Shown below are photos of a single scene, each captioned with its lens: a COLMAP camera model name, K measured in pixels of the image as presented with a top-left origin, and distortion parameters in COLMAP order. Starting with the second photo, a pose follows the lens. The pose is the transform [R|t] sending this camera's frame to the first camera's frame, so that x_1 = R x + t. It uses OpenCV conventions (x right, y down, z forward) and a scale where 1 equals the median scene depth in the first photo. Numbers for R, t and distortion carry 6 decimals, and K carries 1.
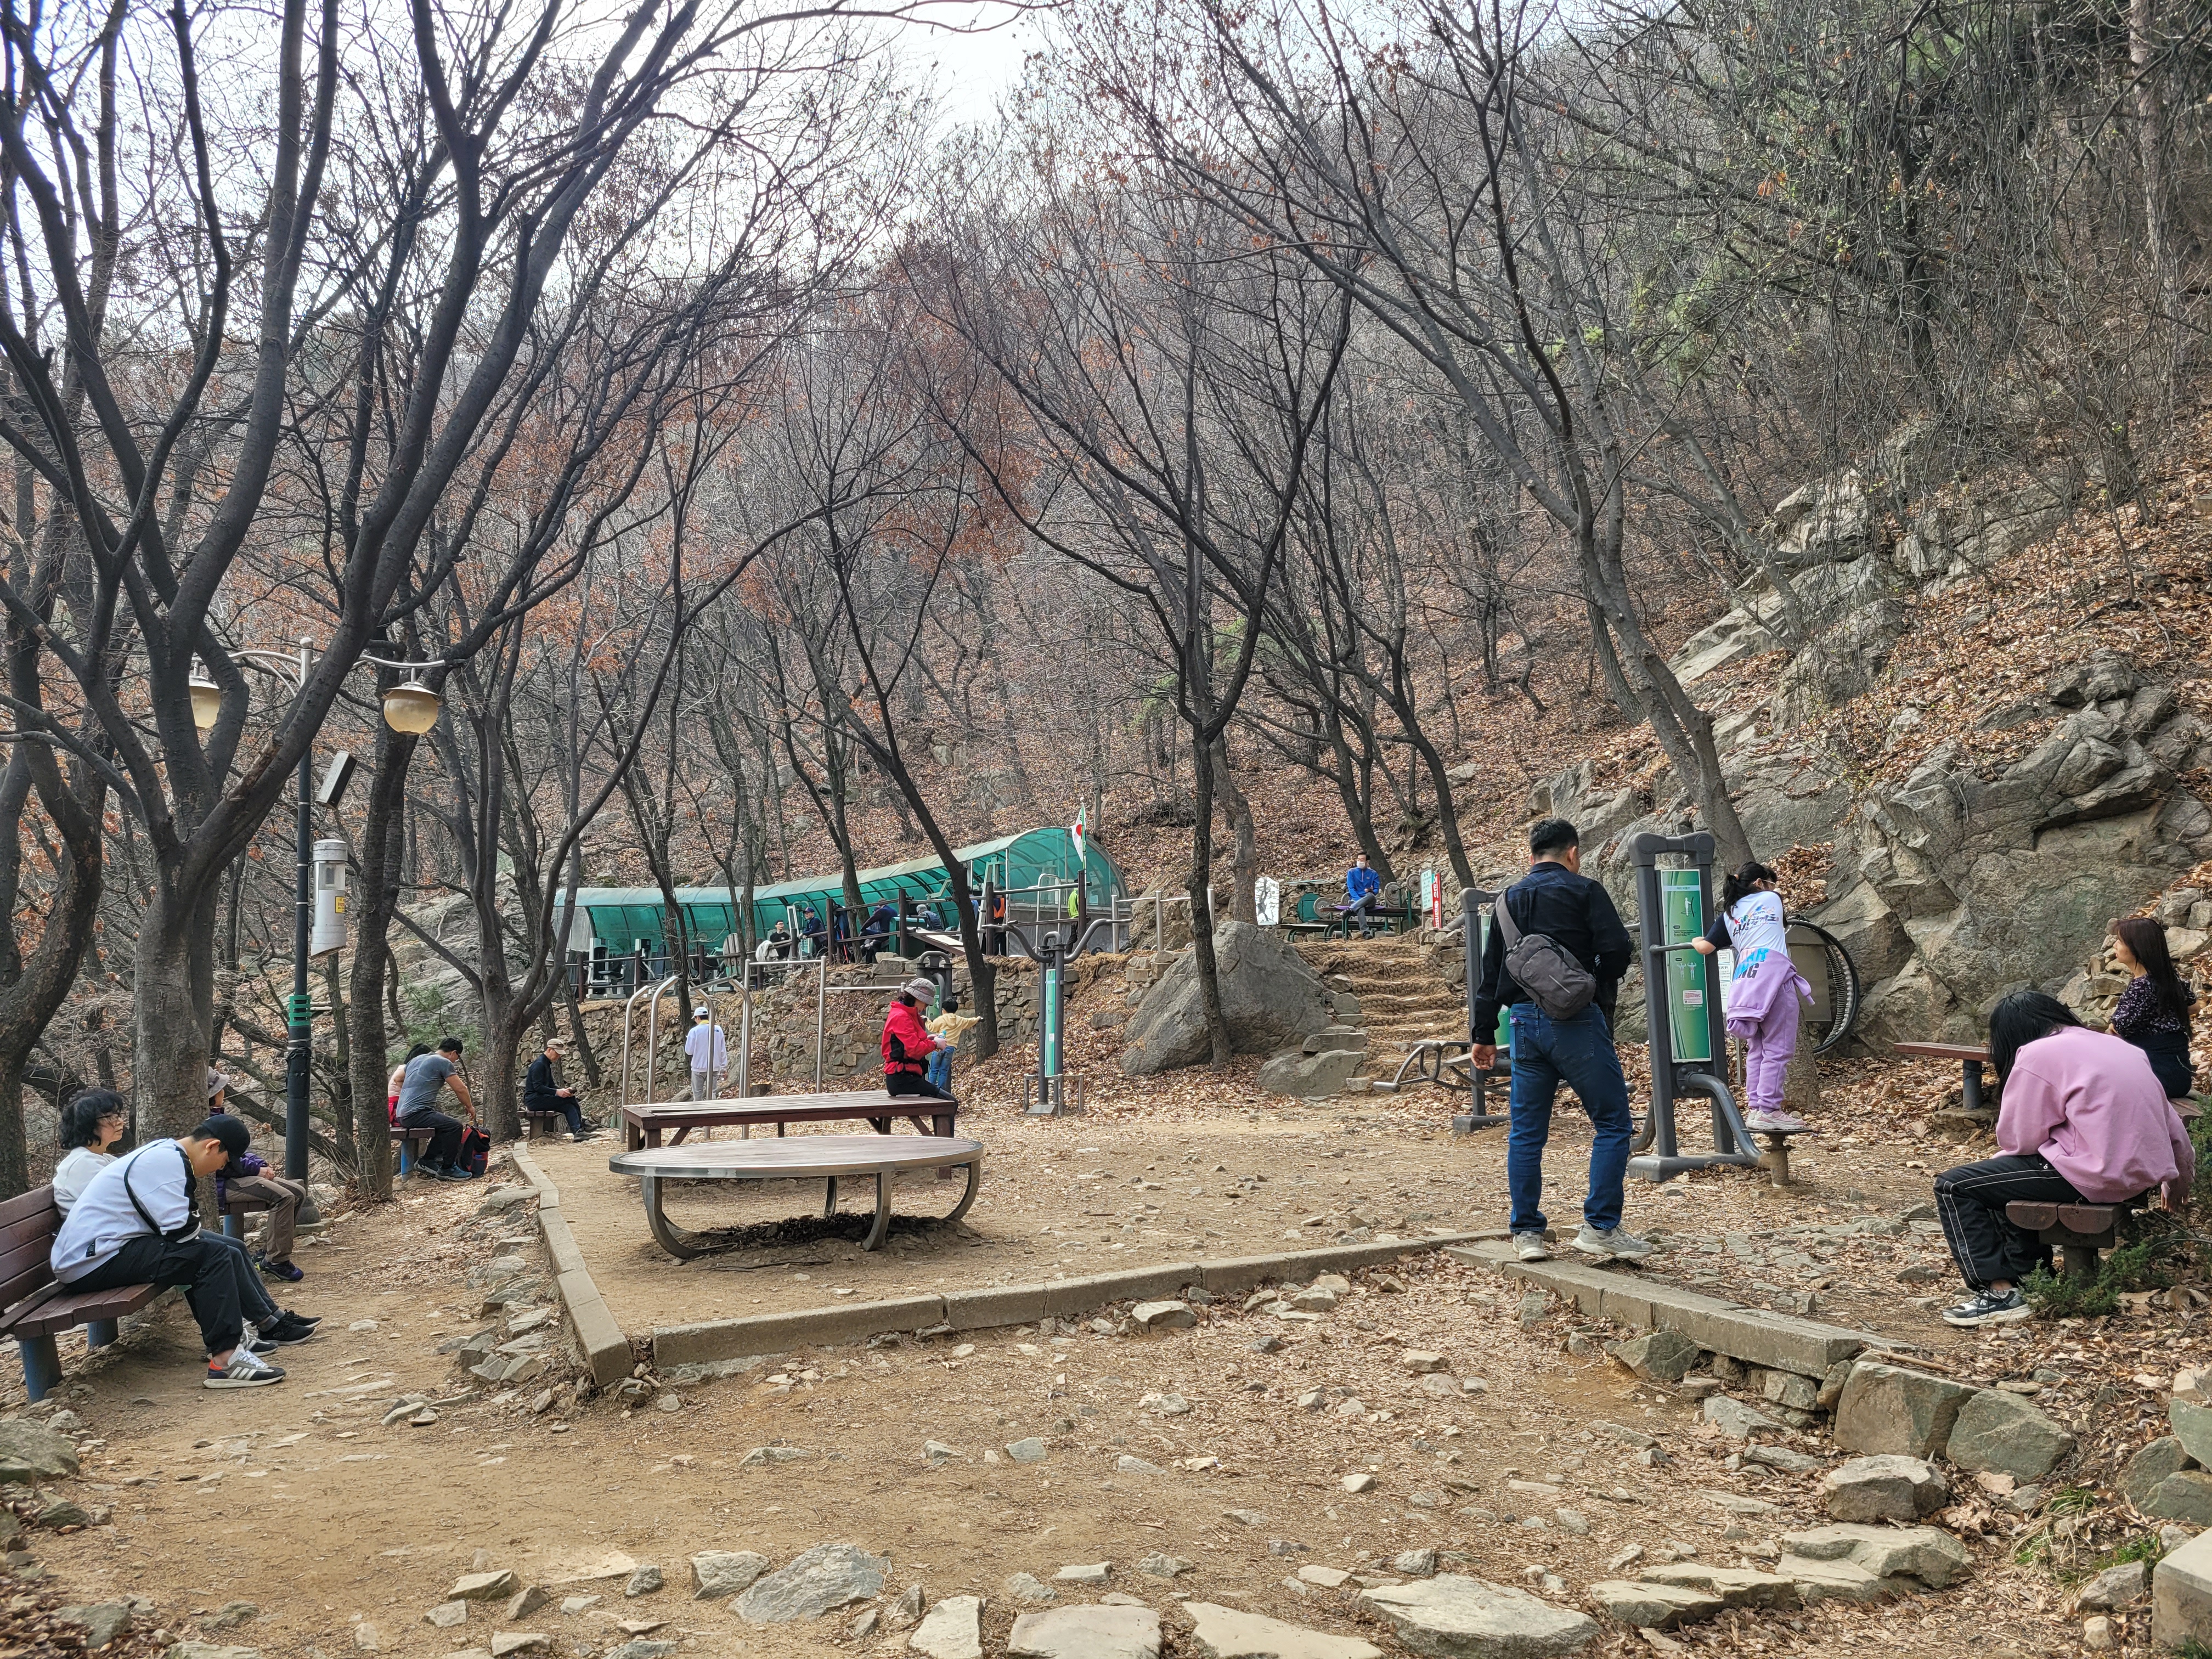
lens RADIAL K [[1642.4, 0, 1094.2], [0, 1642.4, 835.1], [0, 0, 1]] dist [0.060931, -0.049167]
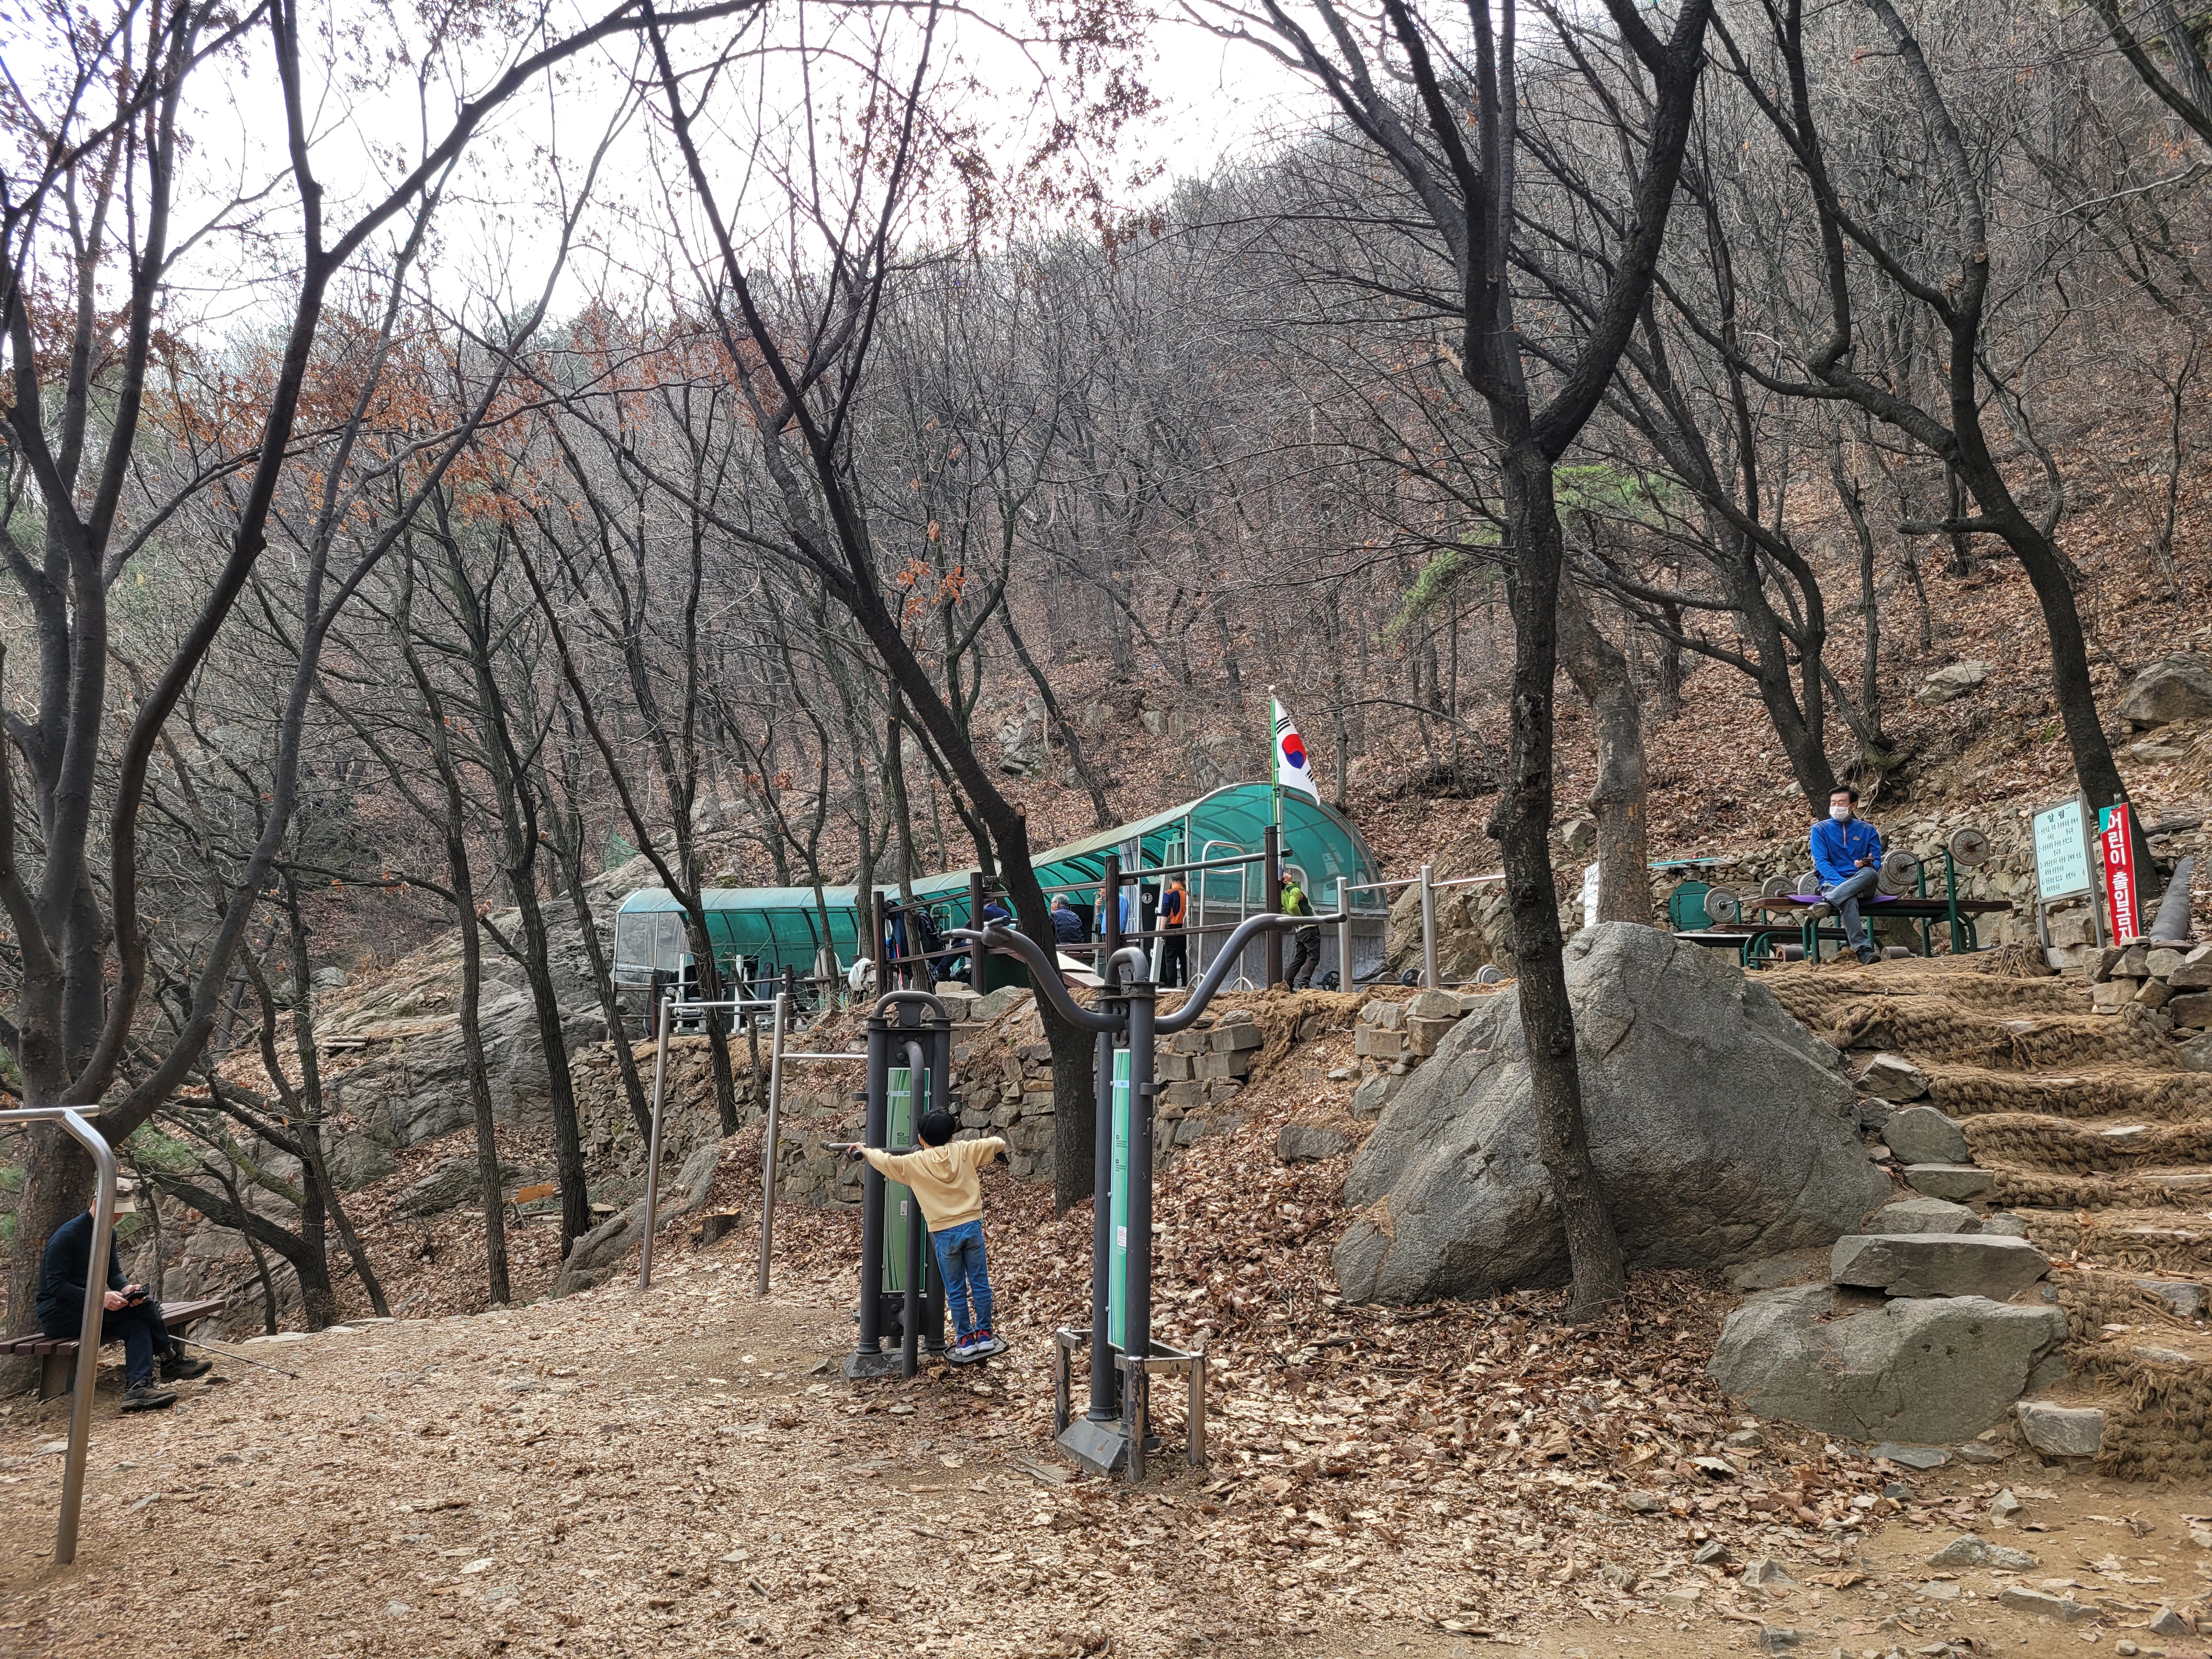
lens RADIAL K [[1642.4, 0, 1094.2], [0, 1642.4, 835.1], [0, 0, 1]] dist [0.060931, -0.049167]
pose [[0.986046, -0.011578, -0.166069, 0.024836], [0.010253, 0.999908, -0.008836, 0.030695], [0.166156, 0.007010, 0.986075, 0.531671]]
